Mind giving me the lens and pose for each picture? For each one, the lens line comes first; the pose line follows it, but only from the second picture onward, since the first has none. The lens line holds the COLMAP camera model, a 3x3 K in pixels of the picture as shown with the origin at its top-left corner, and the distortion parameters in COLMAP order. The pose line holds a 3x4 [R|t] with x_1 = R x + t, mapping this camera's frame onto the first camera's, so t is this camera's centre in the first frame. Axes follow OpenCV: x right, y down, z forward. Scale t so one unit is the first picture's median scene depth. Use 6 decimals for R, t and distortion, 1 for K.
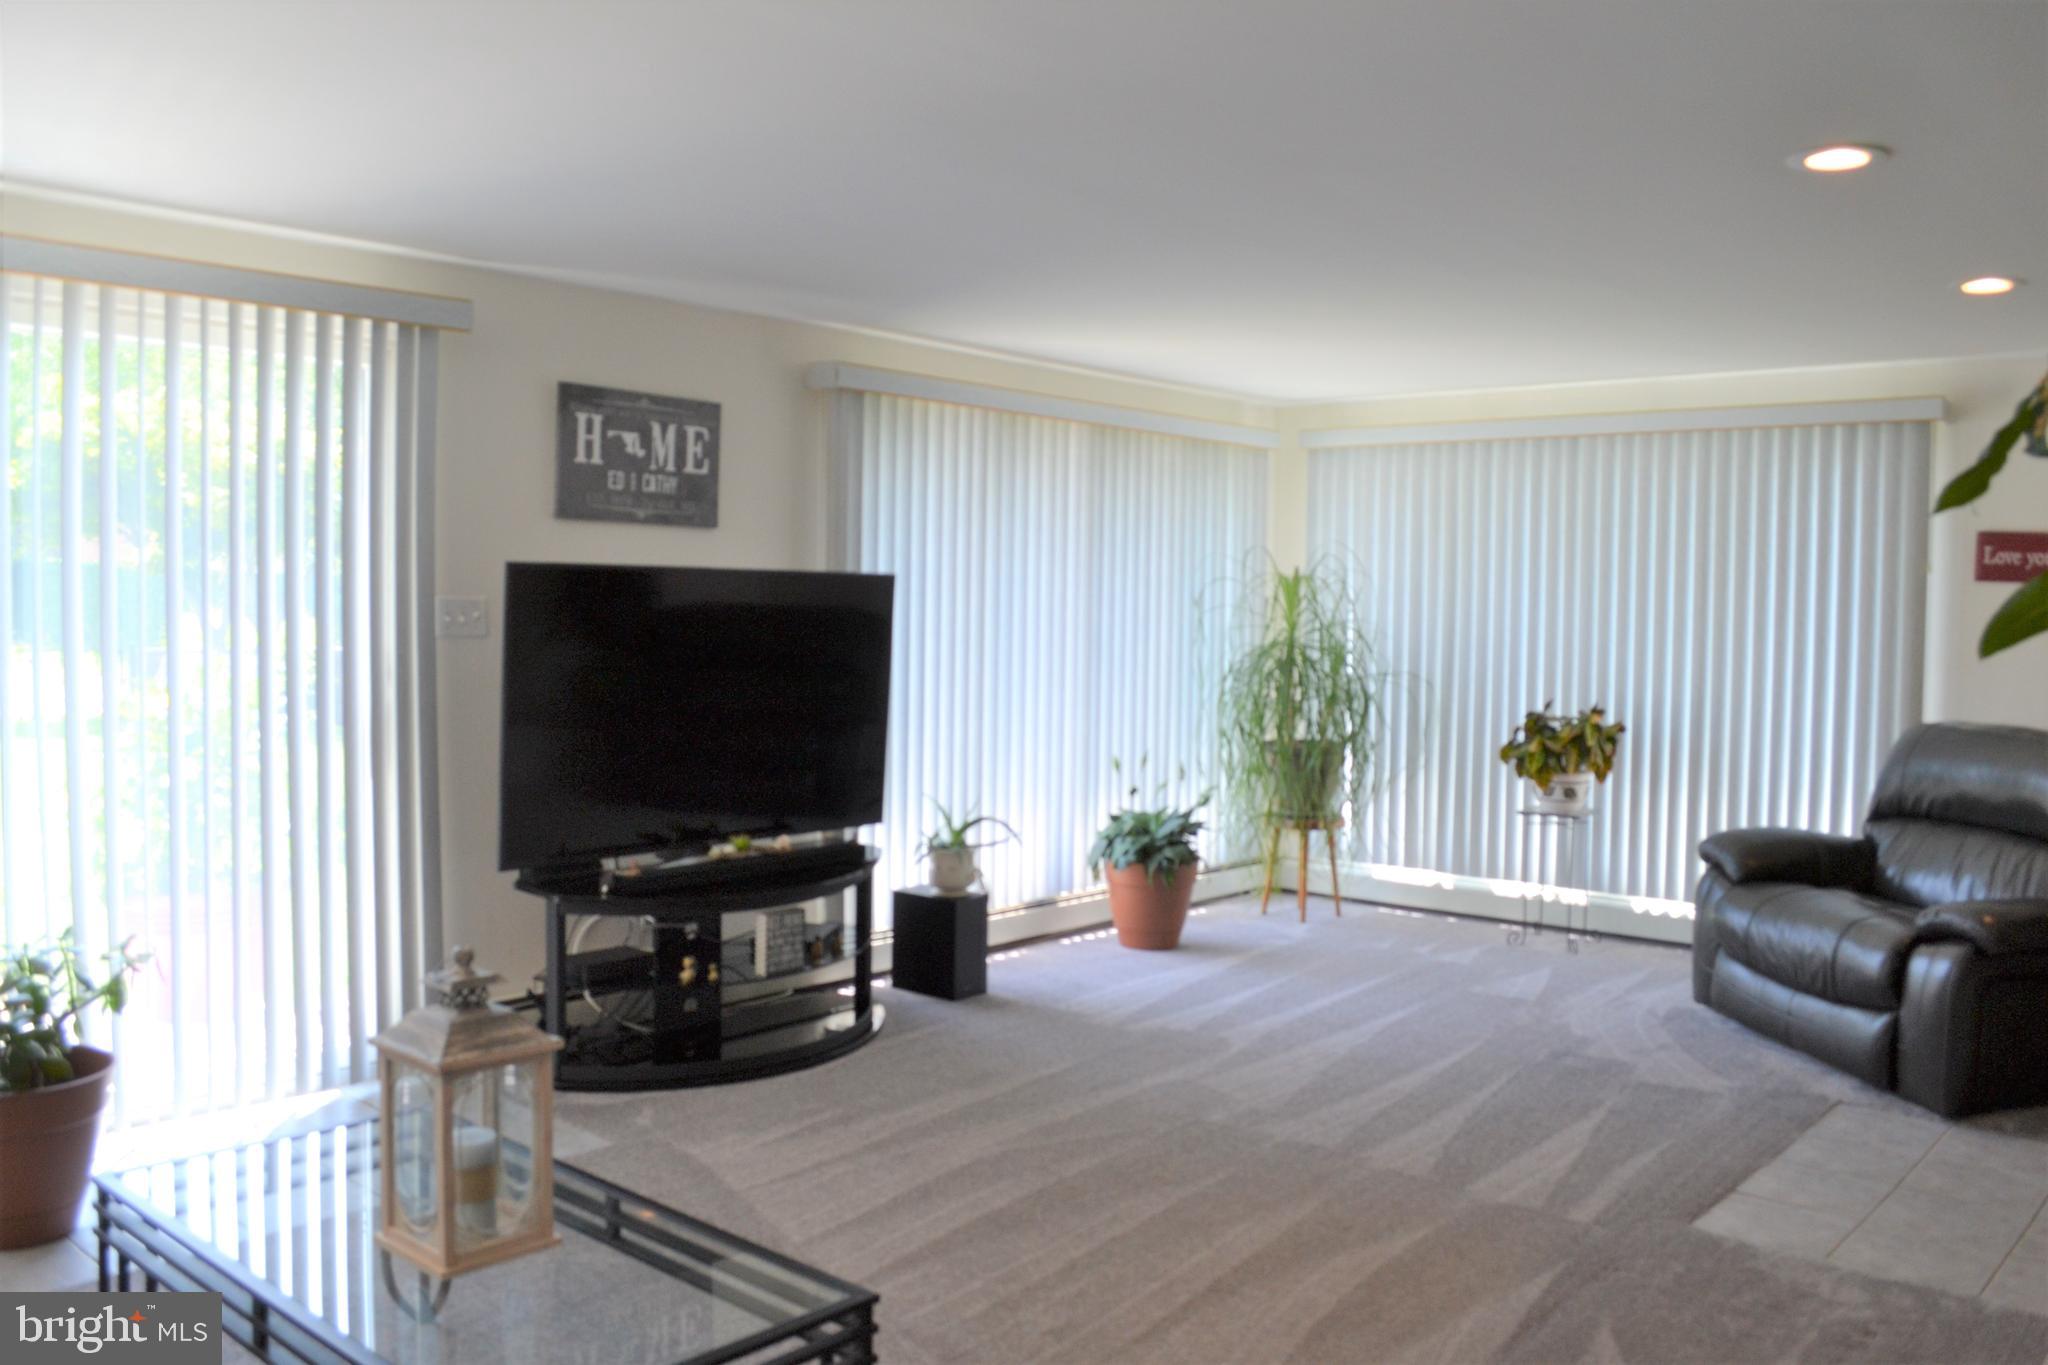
lens RADIAL K [[1680.1, 0, 1014.2], [0, 1680.1, 676.6], [0, 0, 1]] dist [-0.083810, 0.002152]
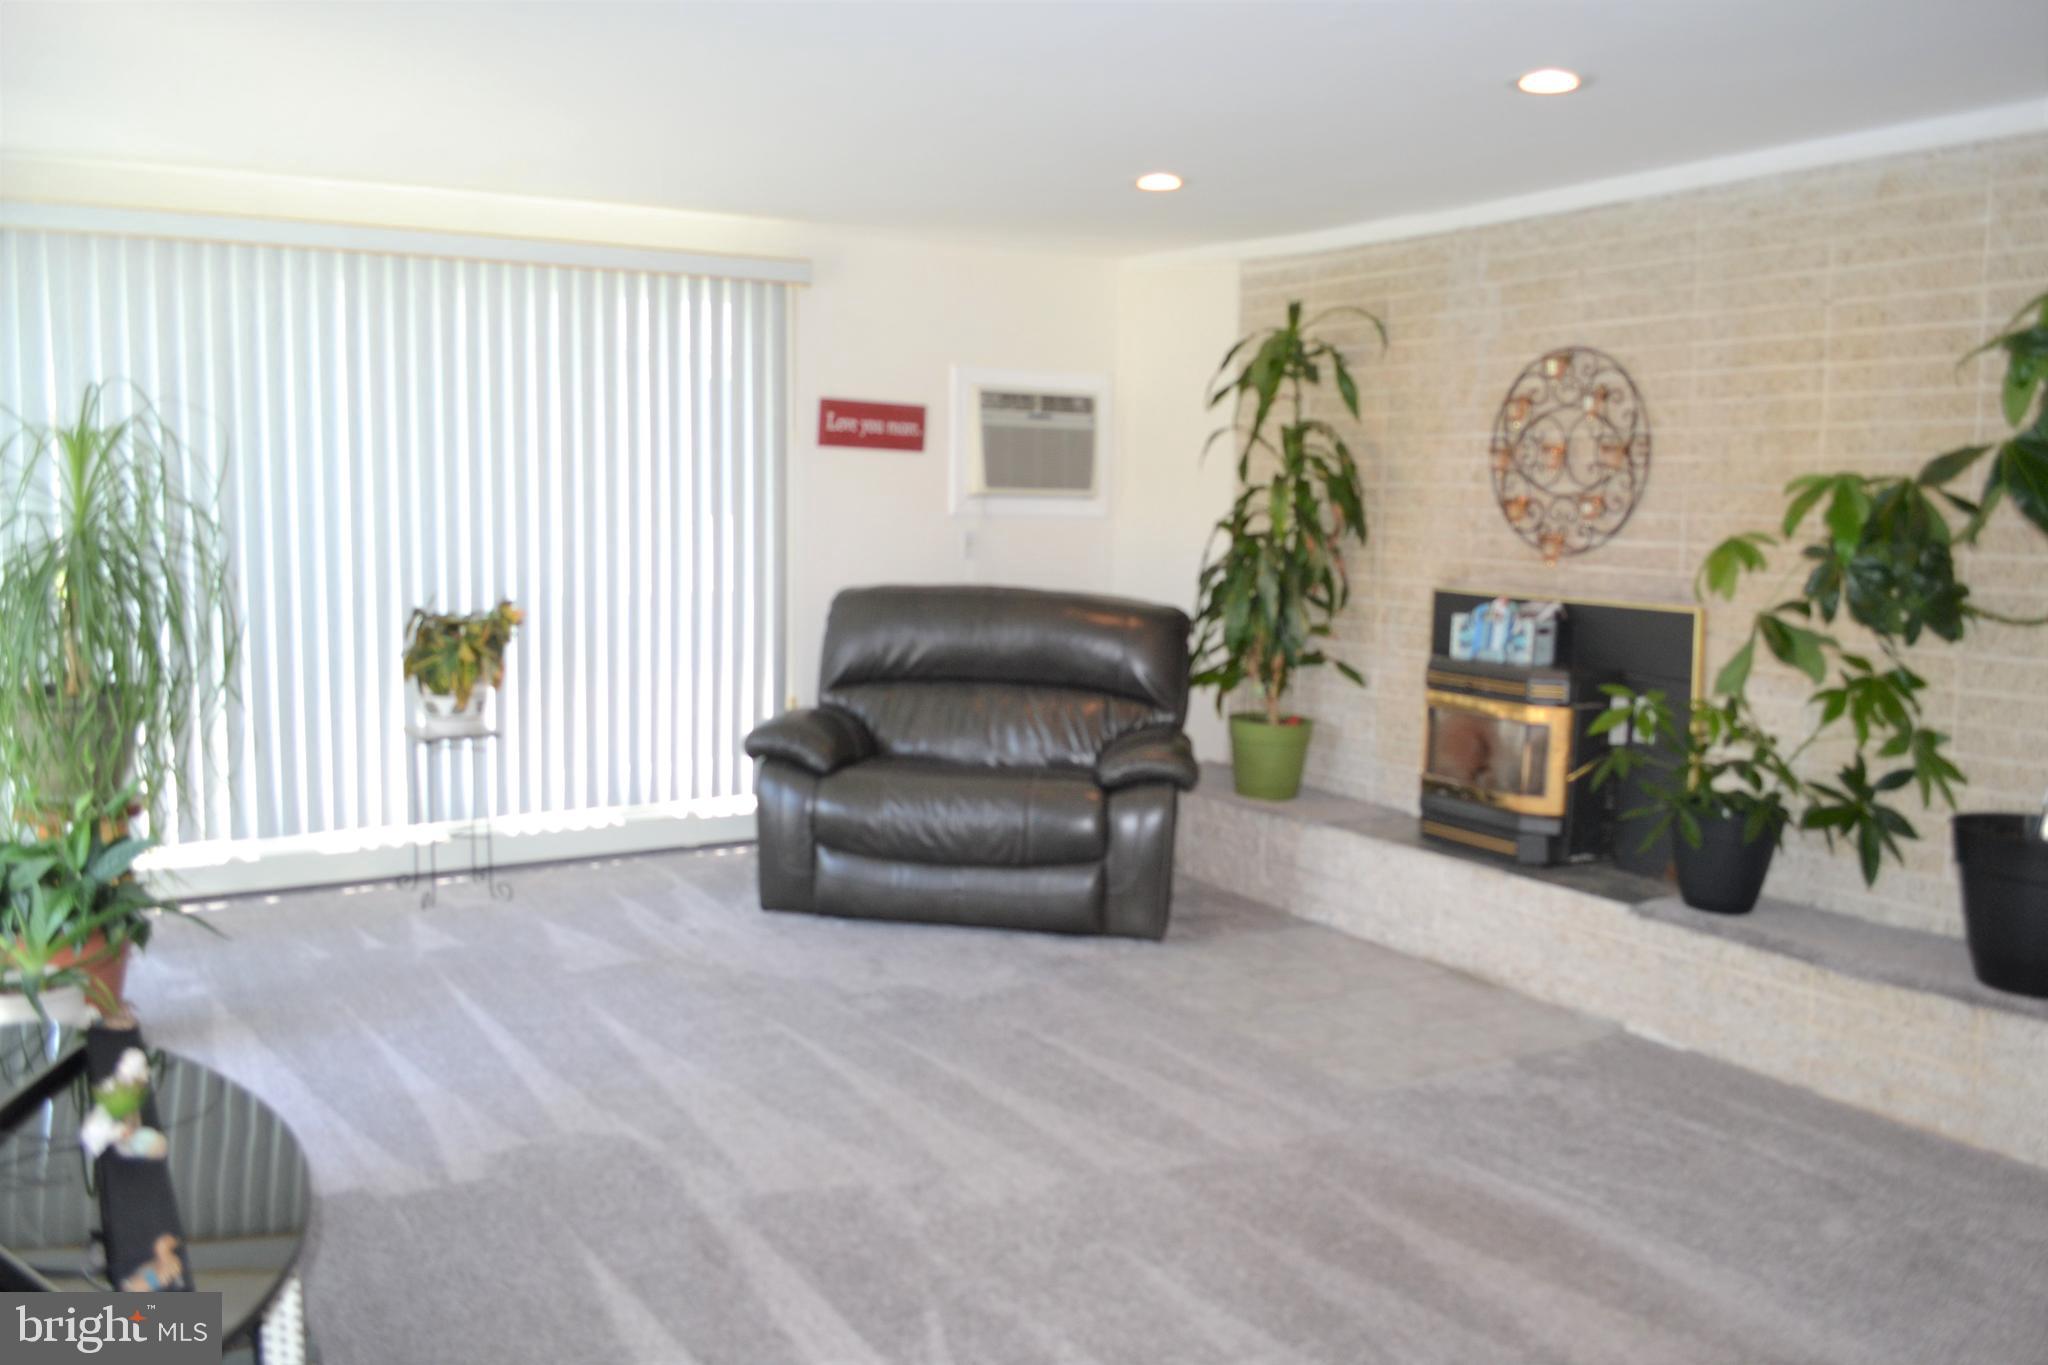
lens RADIAL K [[1652.9, 0, 1024.0], [0, 1652.9, 682.5], [0, 0, 1]] dist [-0.084090, 0.009528]
pose [[0.292333, -0.125007, 0.948111, -0.420959], [0.029634, 0.992128, 0.121673, -0.037181], [-0.955857, -0.007473, 0.293736, 0.637366]]
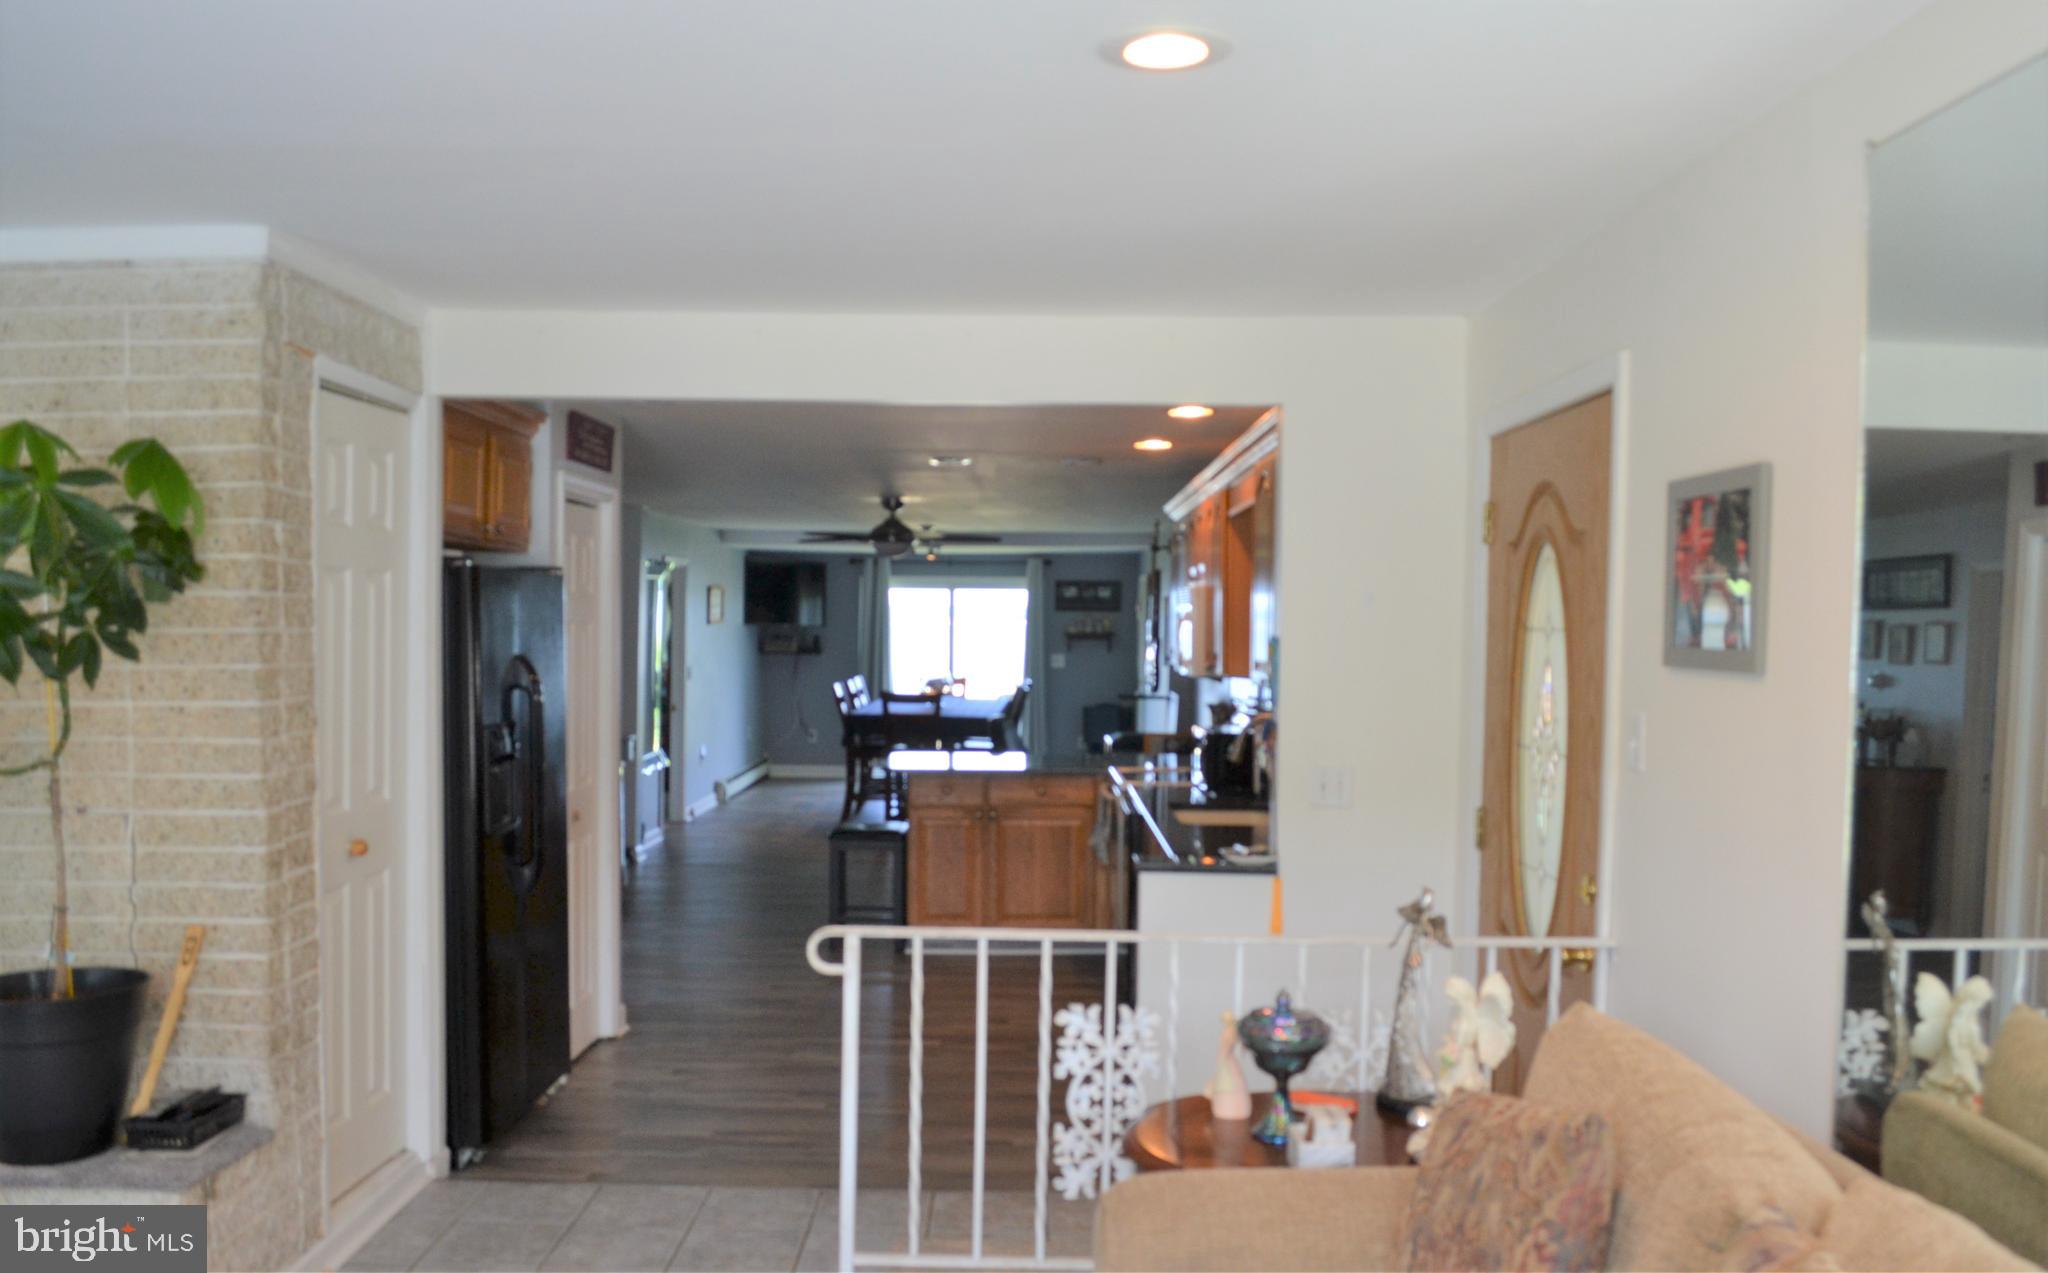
lens RADIAL K [[1669.4, 0, 1066.2], [0, 1669.4, 676.0], [0, 0, 1]] dist [-0.081792, -0.000884]
pose [[-0.678552, -0.048280, 0.732964, -0.415019], [0.010000, 0.997138, 0.074938, -0.050493], [-0.734484, 0.058178, -0.676127, 0.555436]]
